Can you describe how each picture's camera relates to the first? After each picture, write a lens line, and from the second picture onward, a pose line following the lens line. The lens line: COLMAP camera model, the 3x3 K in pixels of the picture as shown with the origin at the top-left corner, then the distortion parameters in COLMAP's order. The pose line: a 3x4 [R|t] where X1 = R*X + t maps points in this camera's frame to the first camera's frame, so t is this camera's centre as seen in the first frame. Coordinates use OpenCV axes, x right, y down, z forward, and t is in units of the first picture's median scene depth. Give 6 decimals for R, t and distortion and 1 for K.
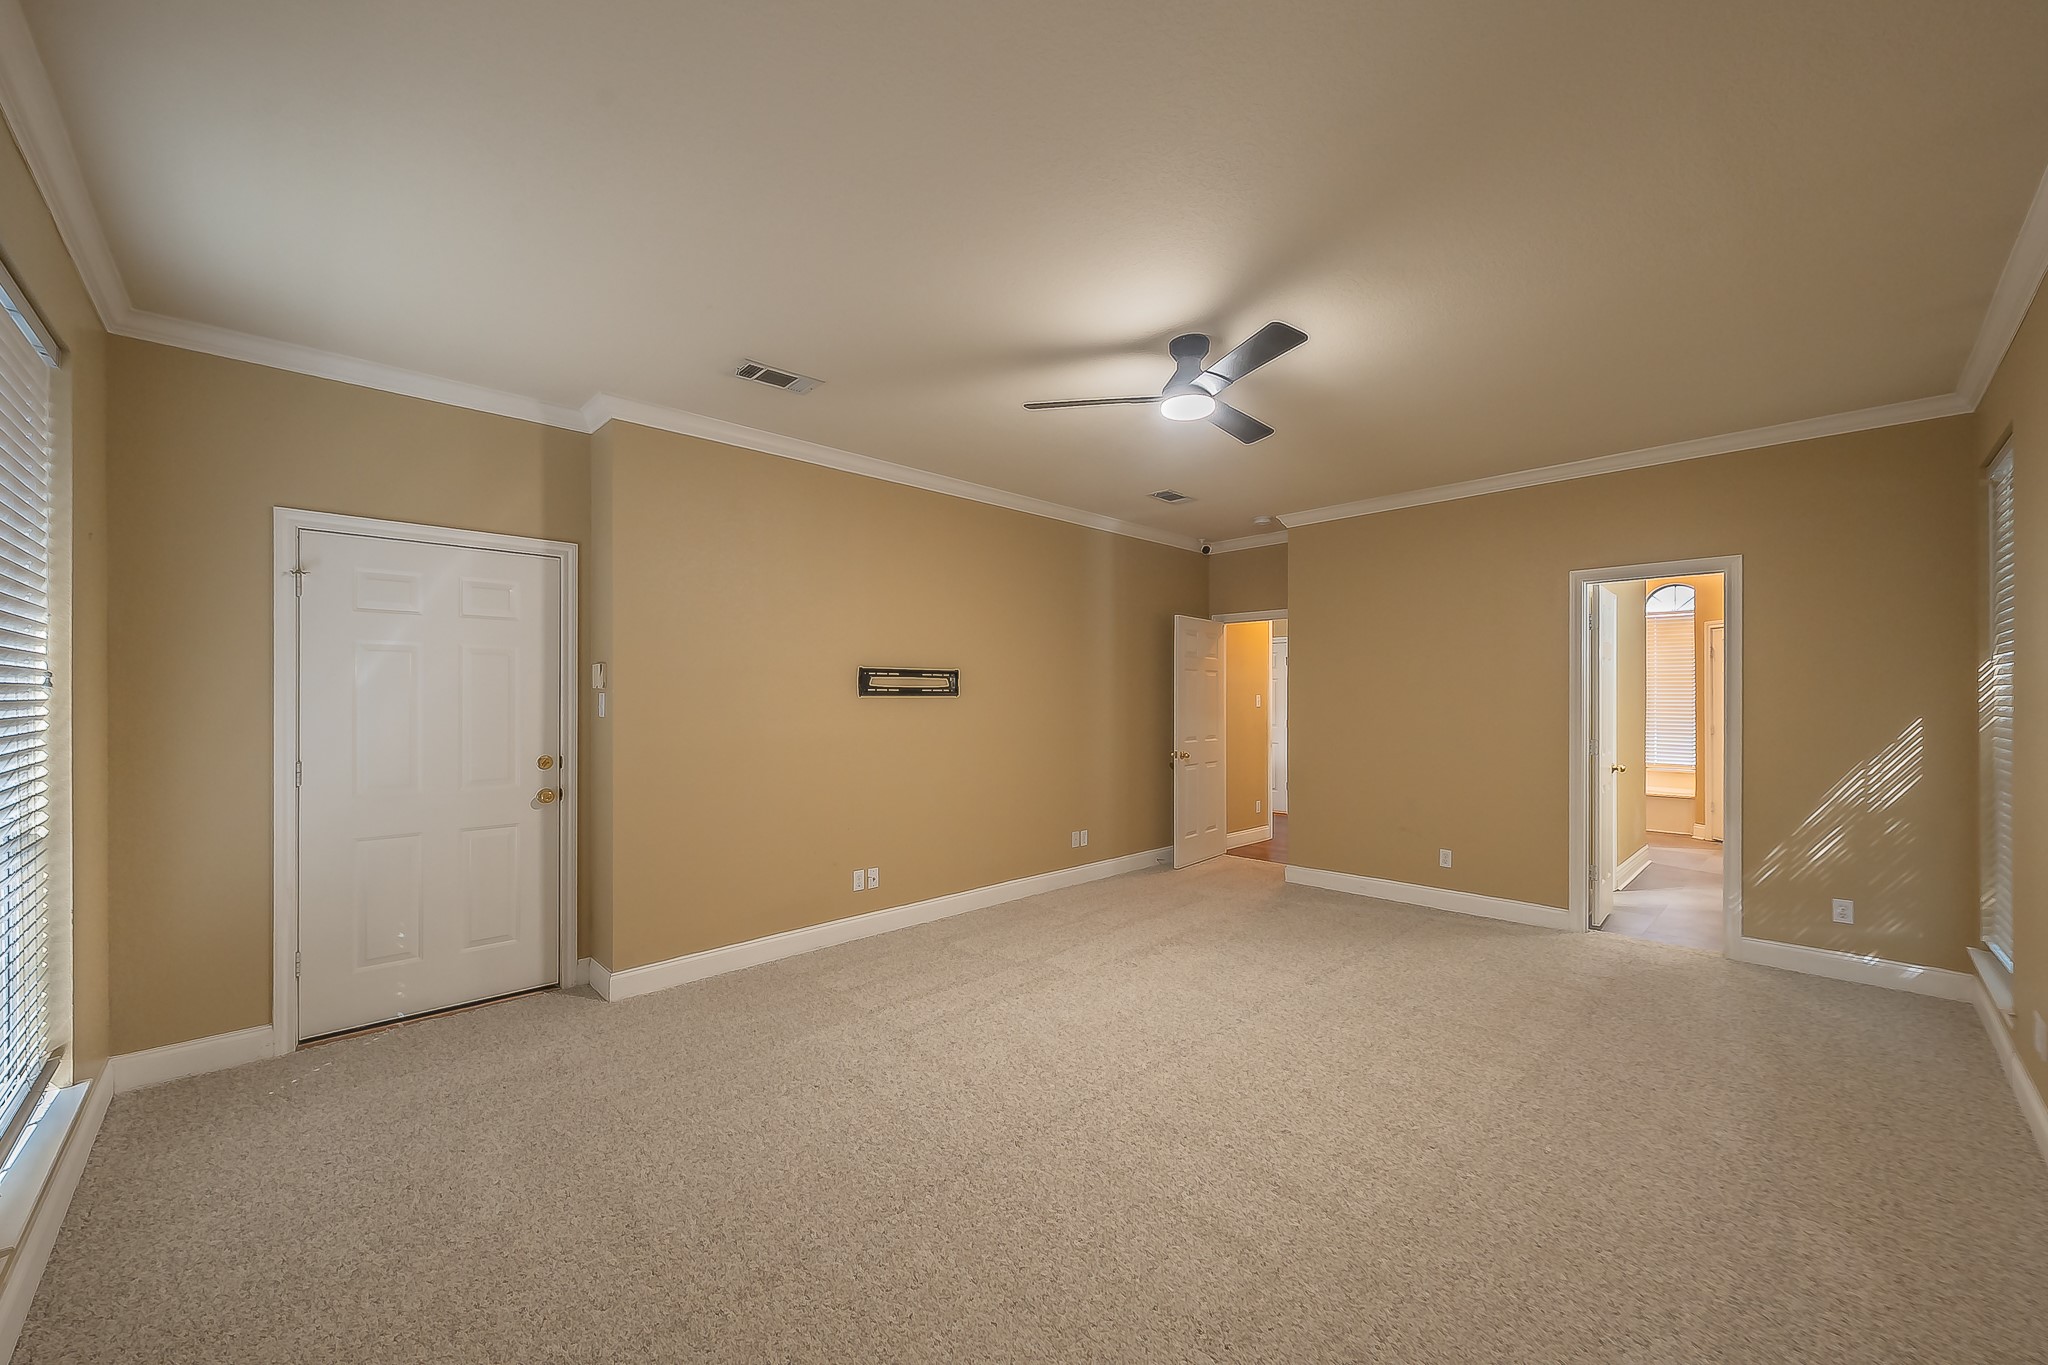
lens RADIAL K [[772.3, 0, 1024.0], [0, 772.3, 698.5], [0, 0, 1]] dist [-0.001858, -0.000153]
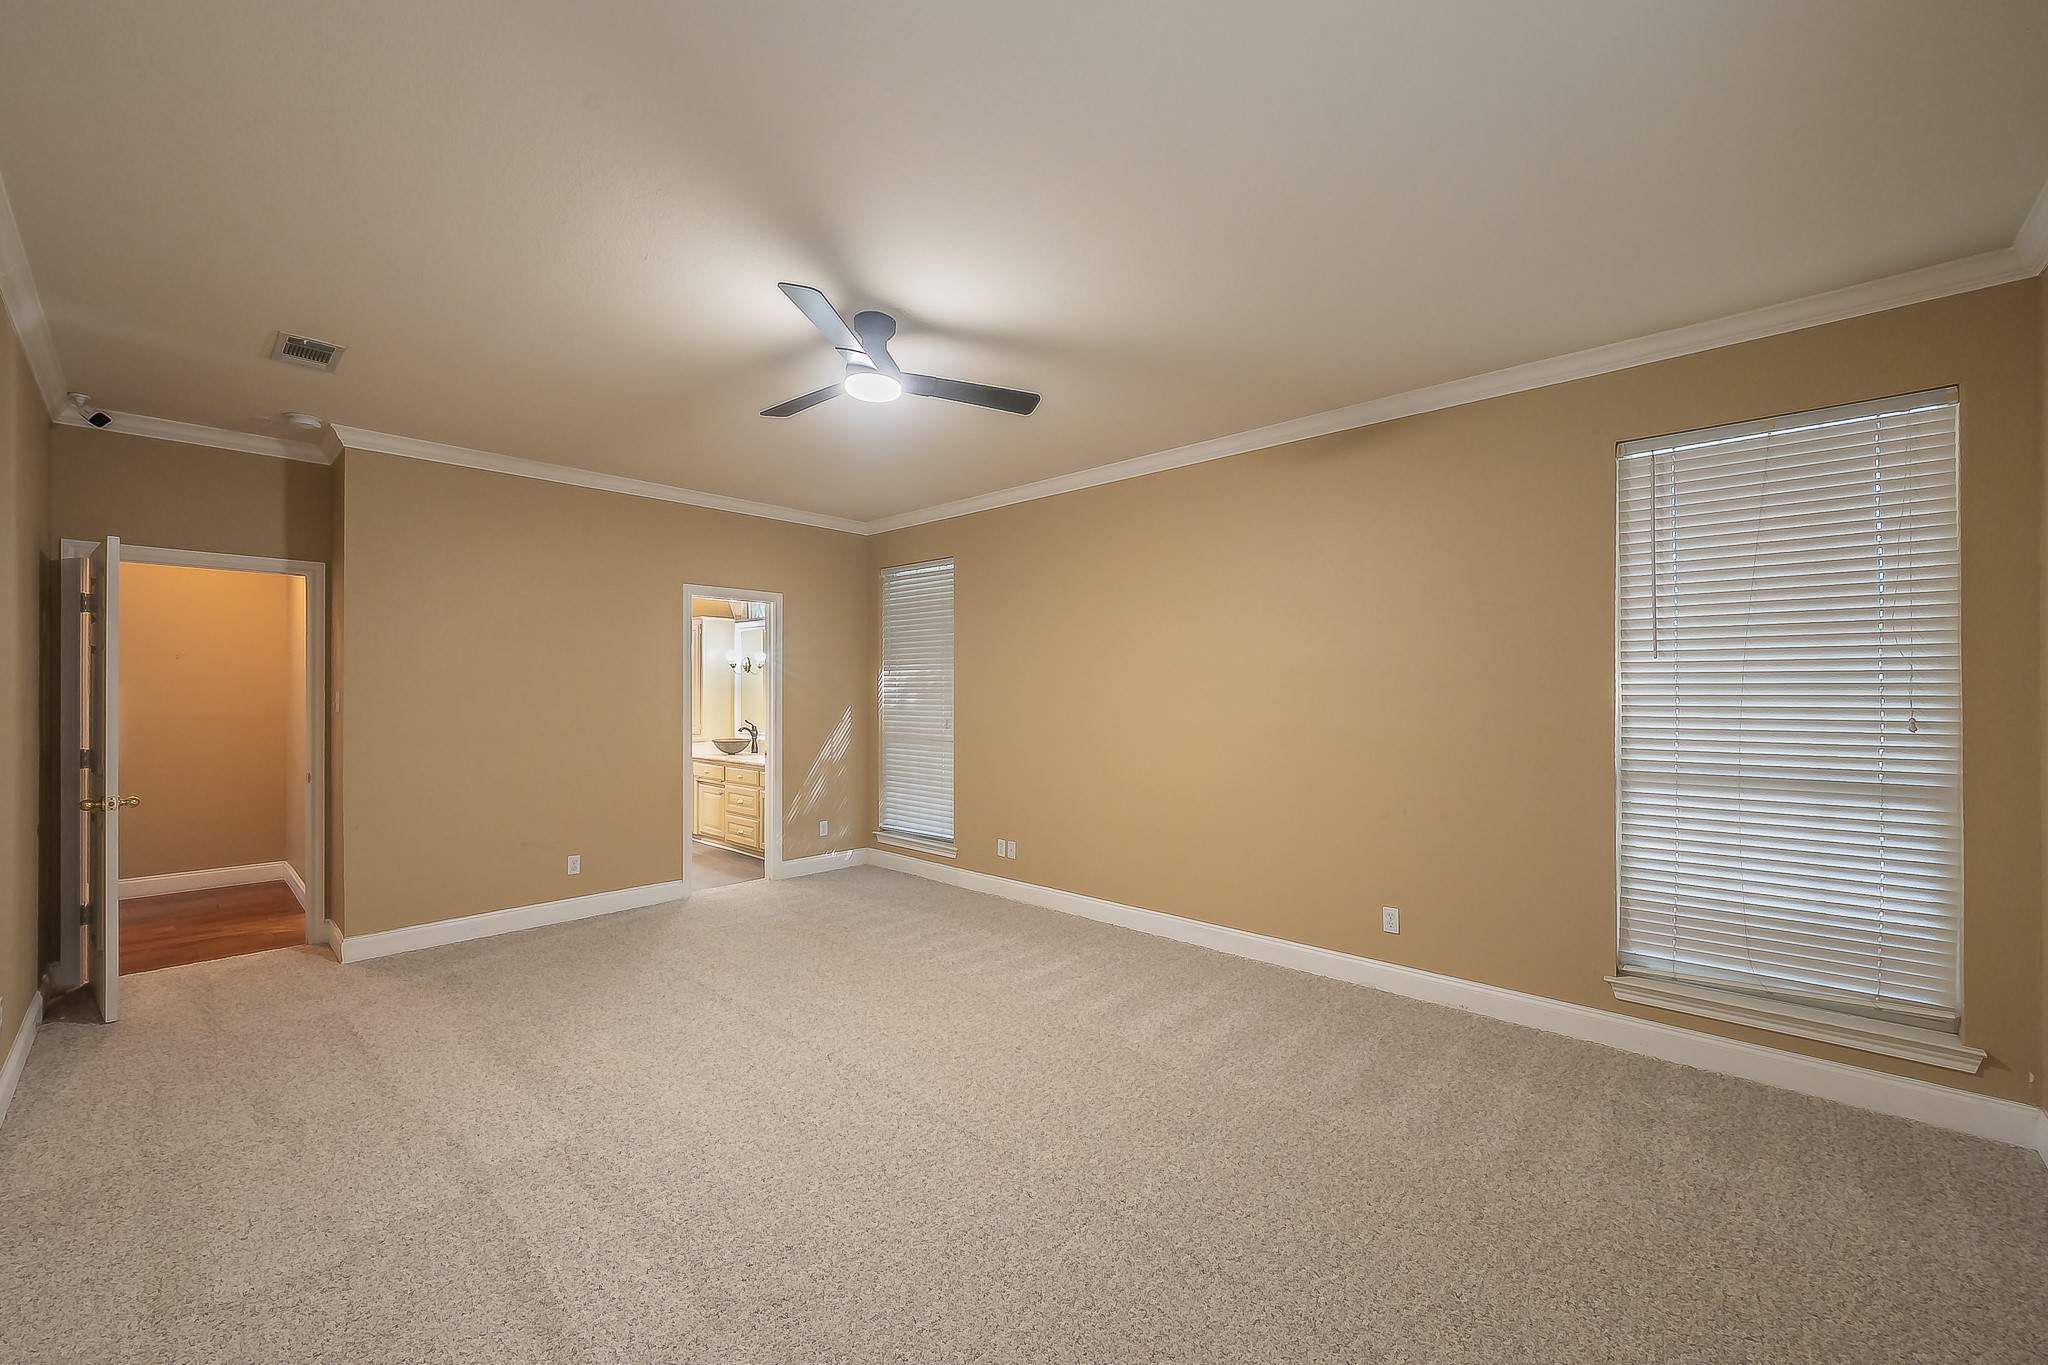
lens RADIAL K [[805.1, 0, 1009.7], [0, 805.1, 677.6], [0, 0, 1]] dist [0.000167, -0.000038]
pose [[-0.029000, 0.018218, 0.999413, -0.576879], [-0.001101, 0.999833, -0.018258, -0.003546], [-0.999579, -0.001629, -0.028976, 0.639018]]
